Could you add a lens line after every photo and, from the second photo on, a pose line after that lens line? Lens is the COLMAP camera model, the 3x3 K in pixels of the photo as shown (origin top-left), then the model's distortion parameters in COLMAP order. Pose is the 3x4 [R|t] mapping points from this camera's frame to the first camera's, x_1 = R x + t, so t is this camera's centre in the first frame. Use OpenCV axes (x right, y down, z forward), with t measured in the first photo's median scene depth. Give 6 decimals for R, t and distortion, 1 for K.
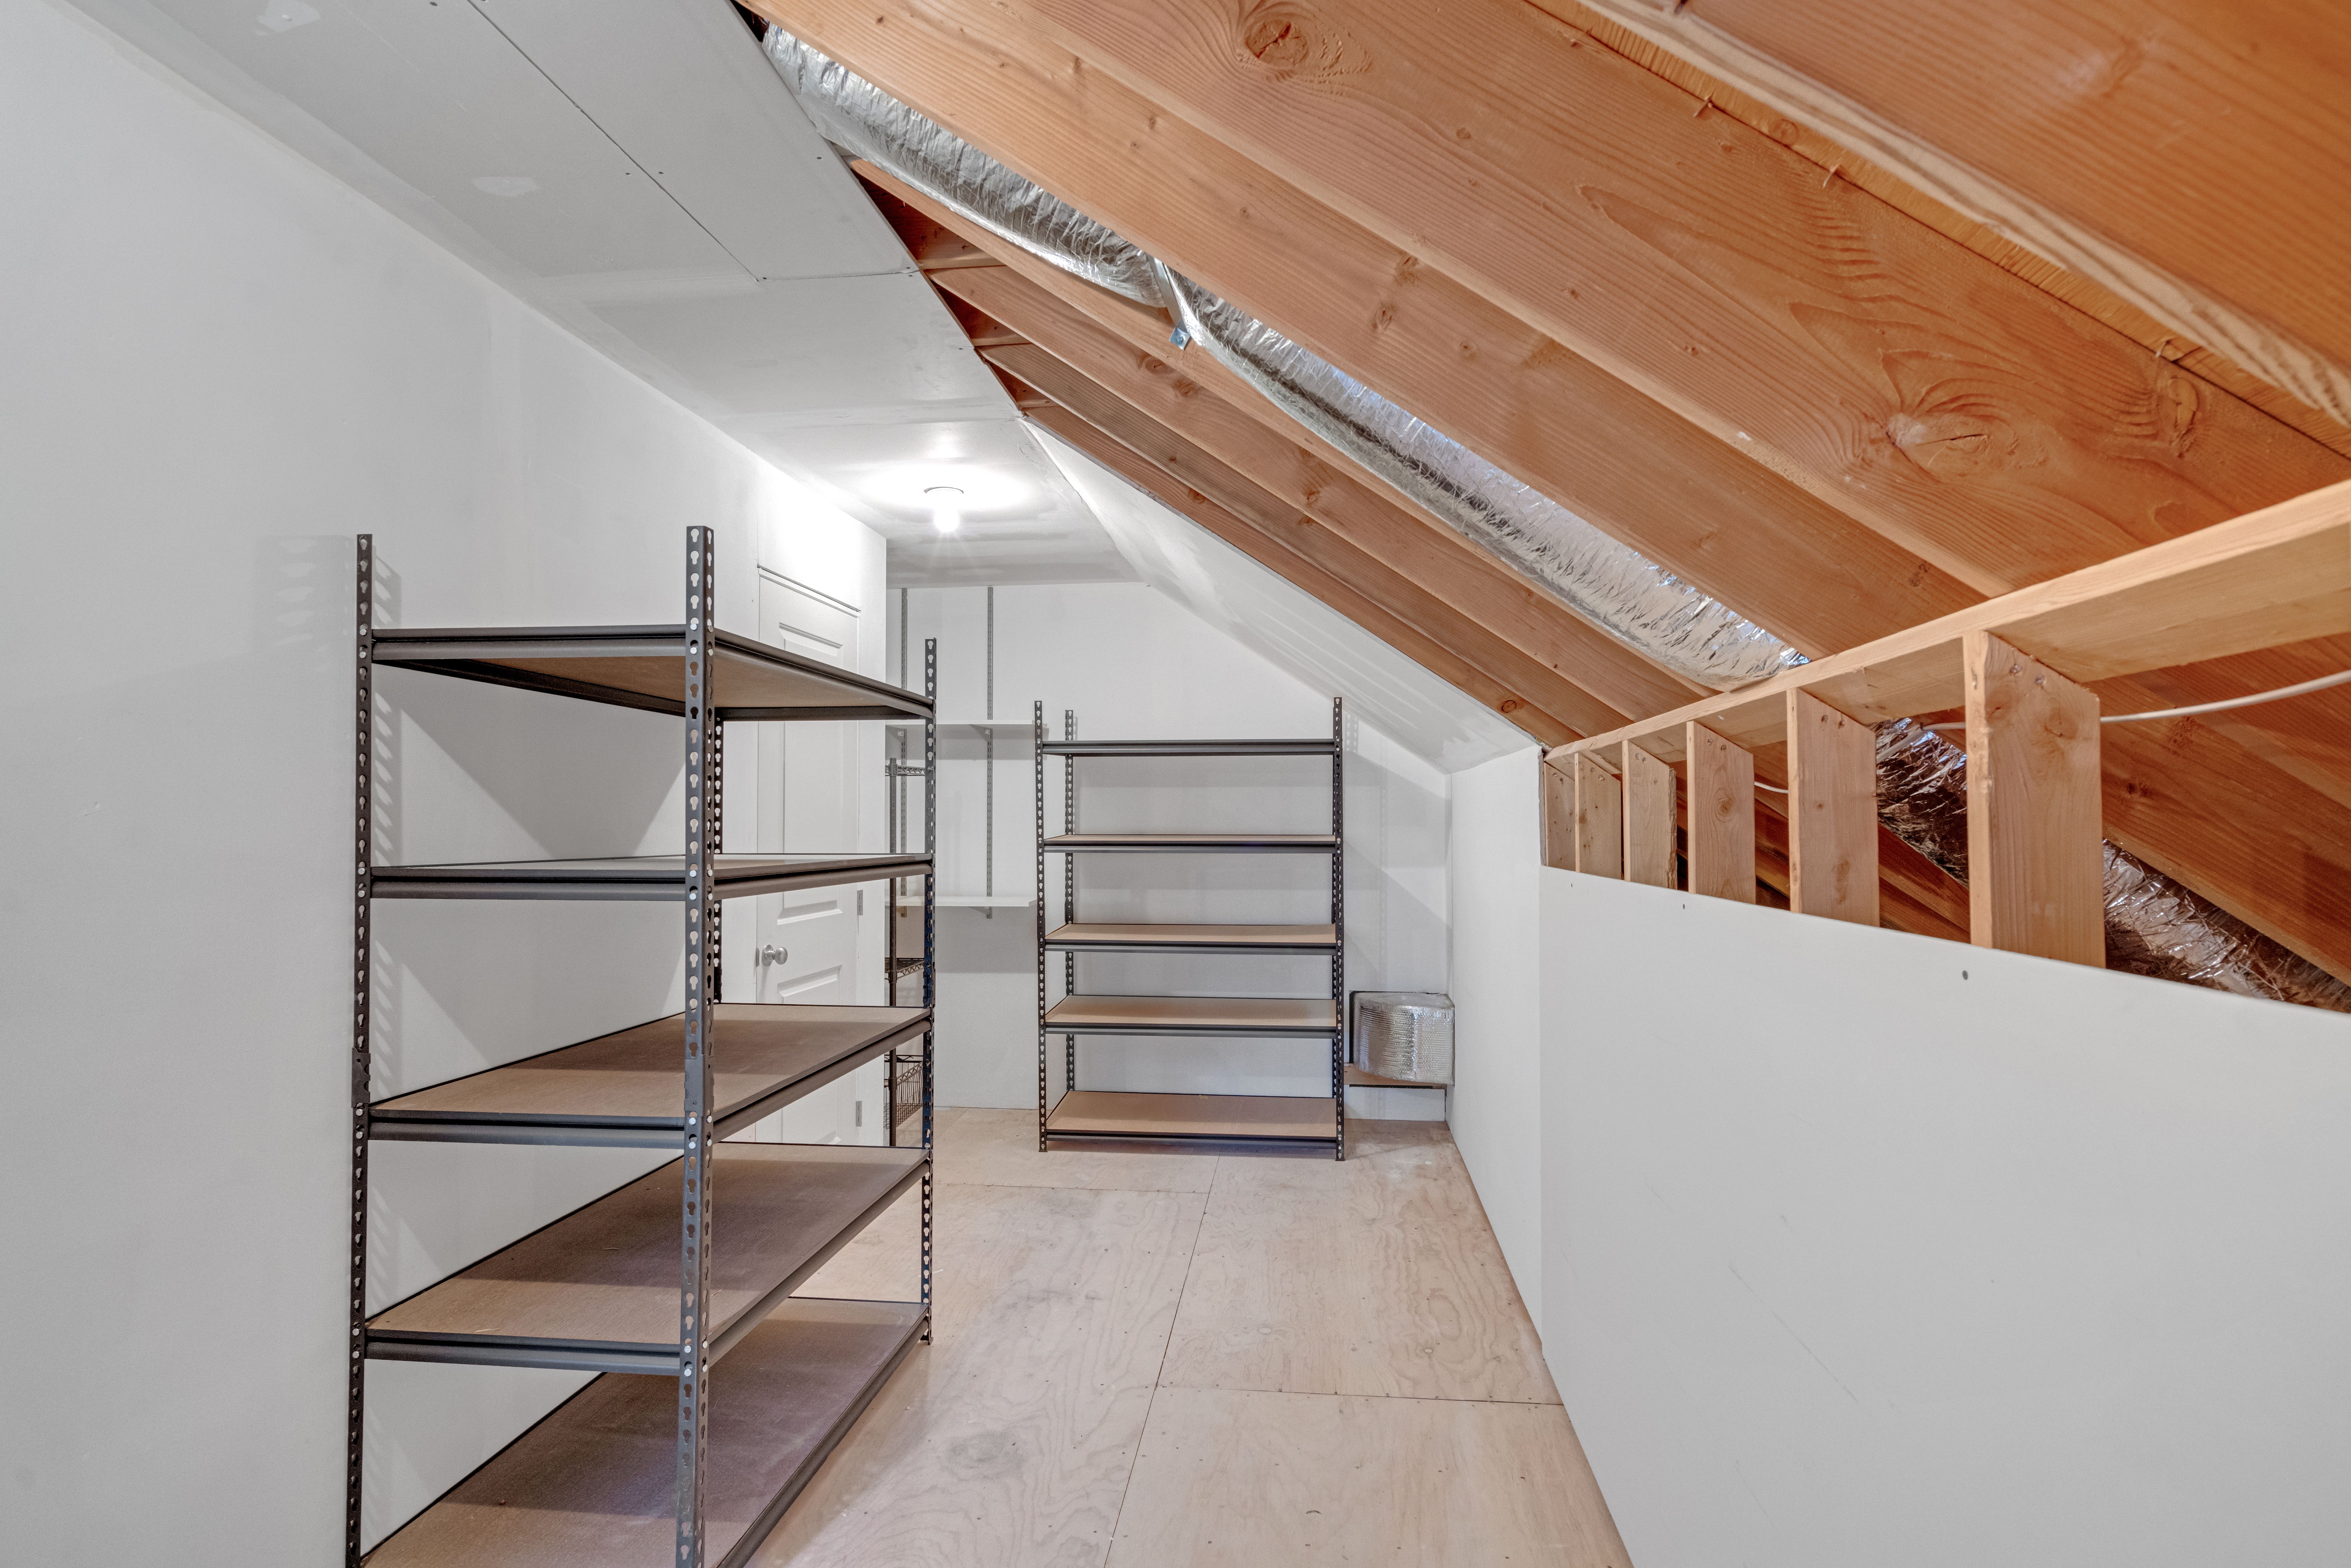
lens RADIAL K [[1171.8, 0, 1175.5], [0, 1171.8, 784.0], [0, 0, 1]] dist [0.001623, 0.001024]
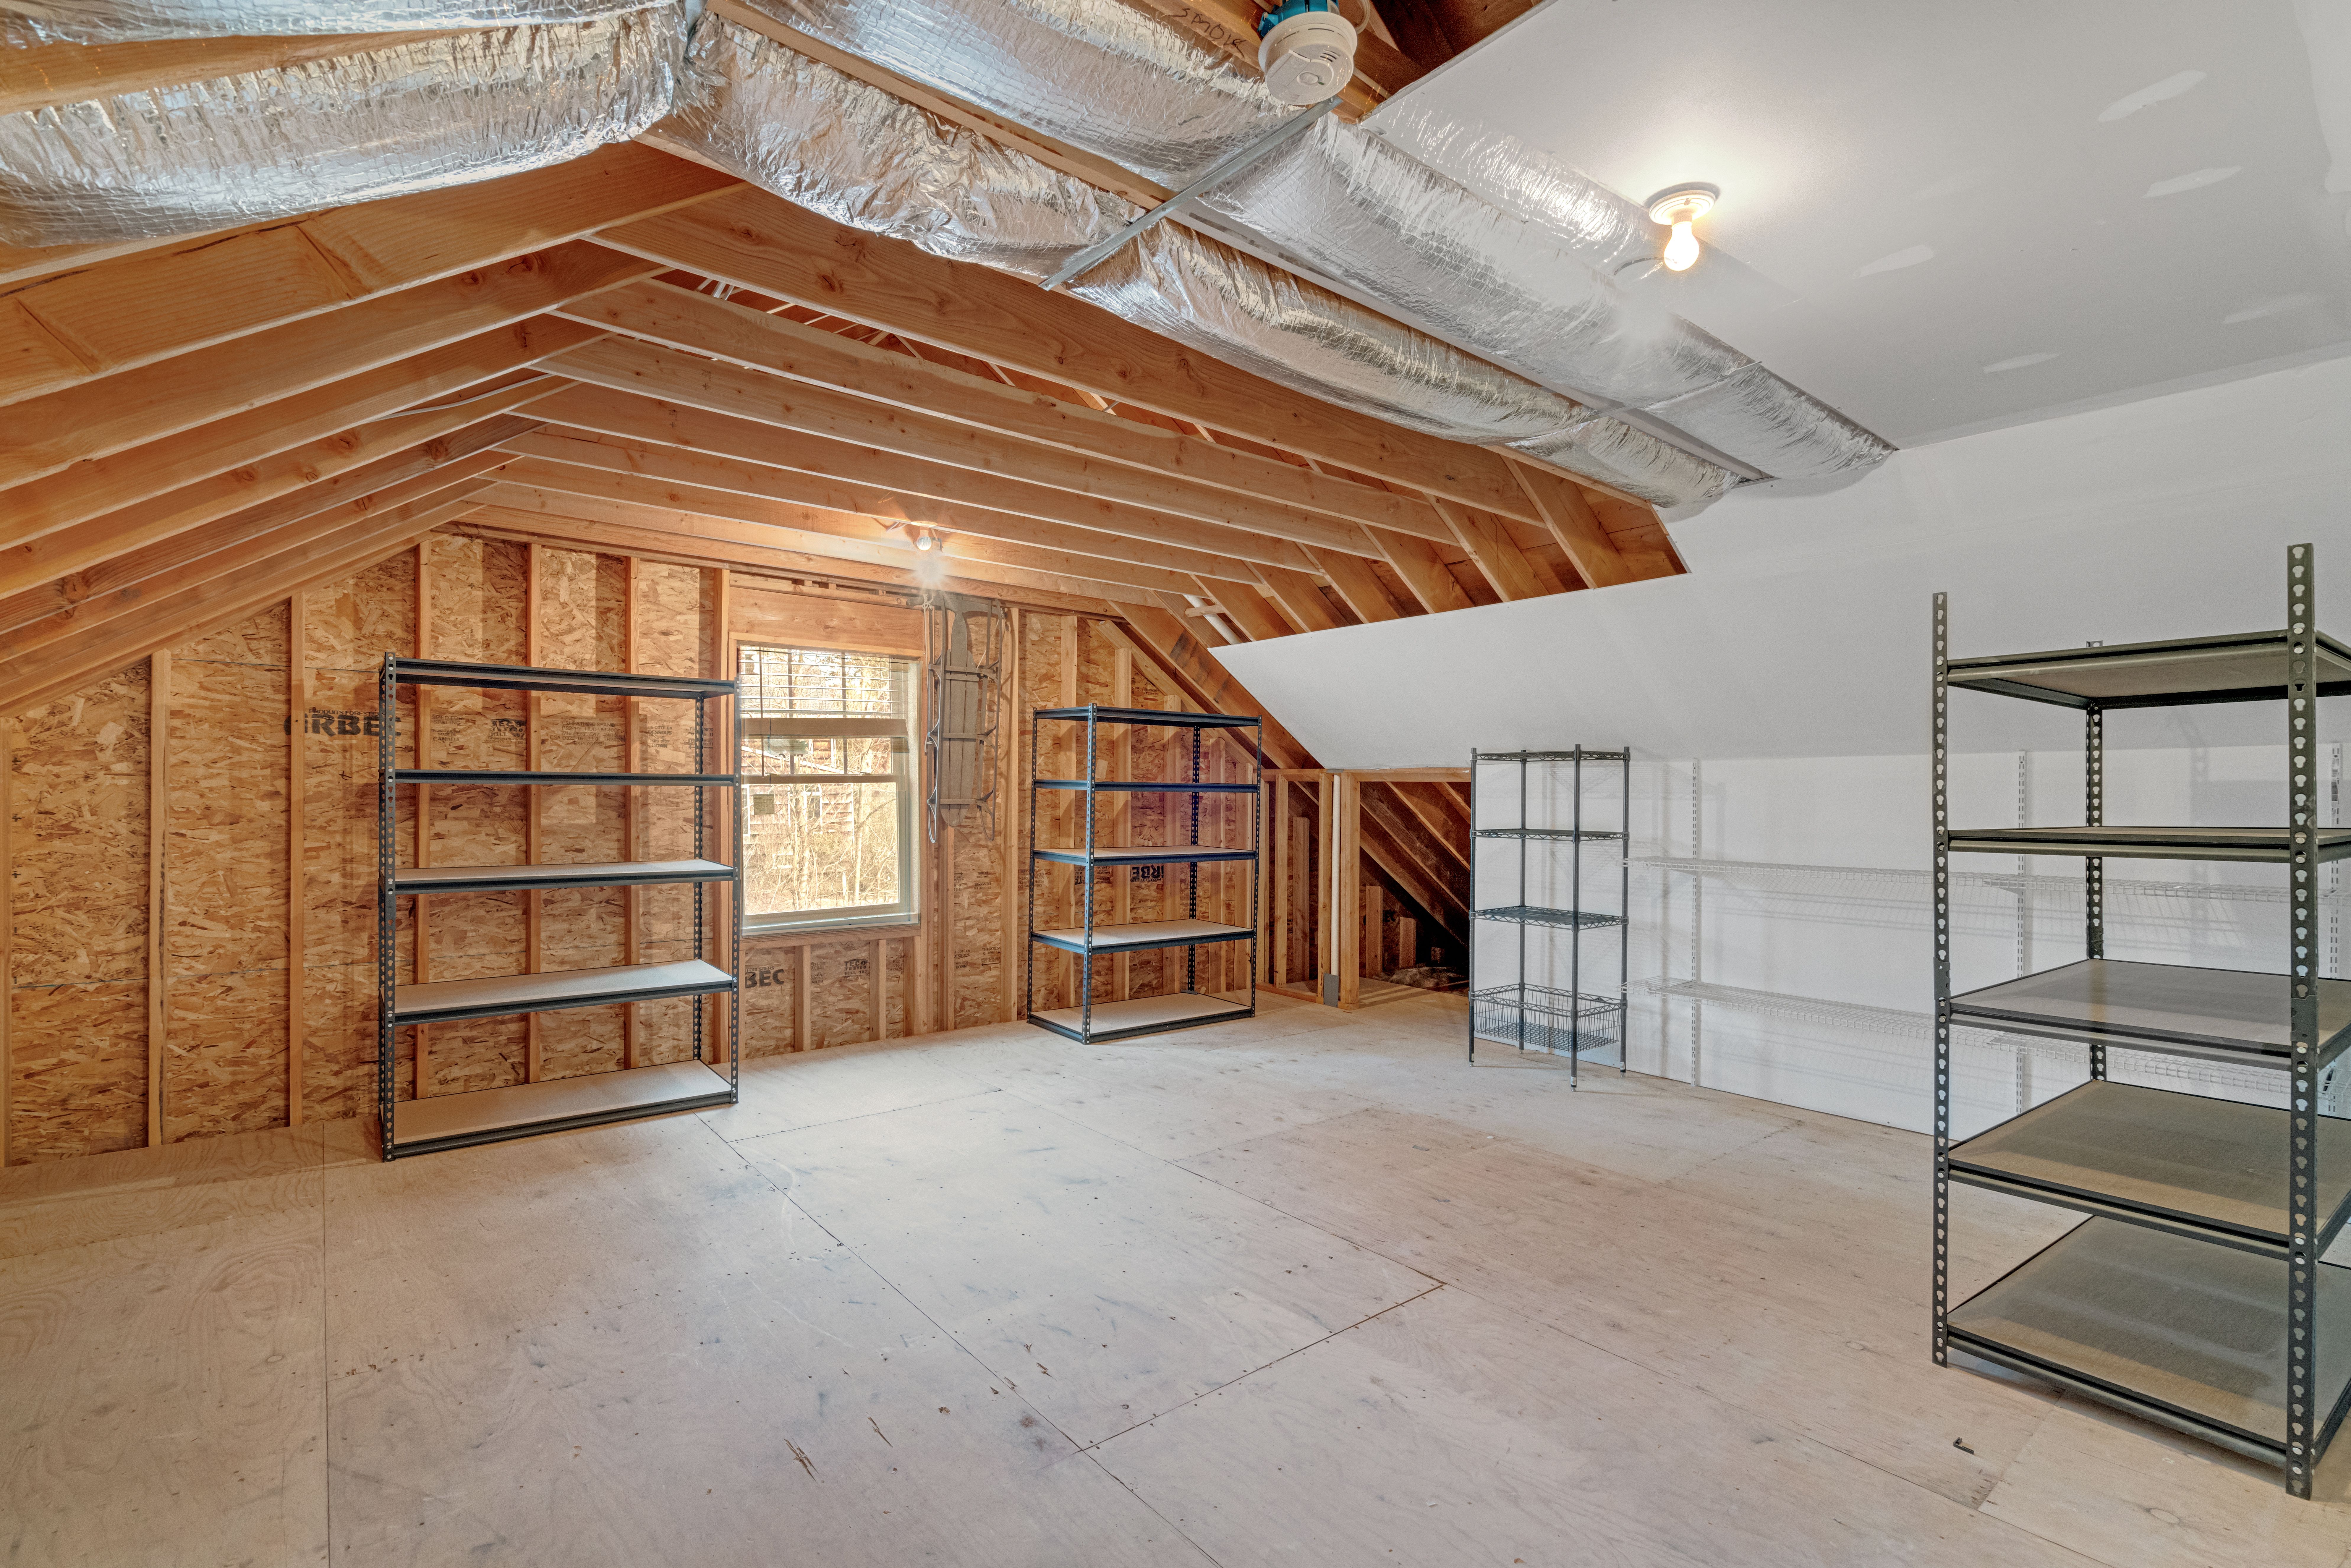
lens RADIAL K [[1048.5, 0, 1175.5], [0, 1048.5, 784.0], [0, 0, 1]] dist [0.000247, 0.000038]
pose [[0.700514, -0.012399, -0.713531, -0.439531], [0.019223, 0.999814, 0.001498, -0.003137], [0.713380, -0.014766, 0.700622, -0.532858]]
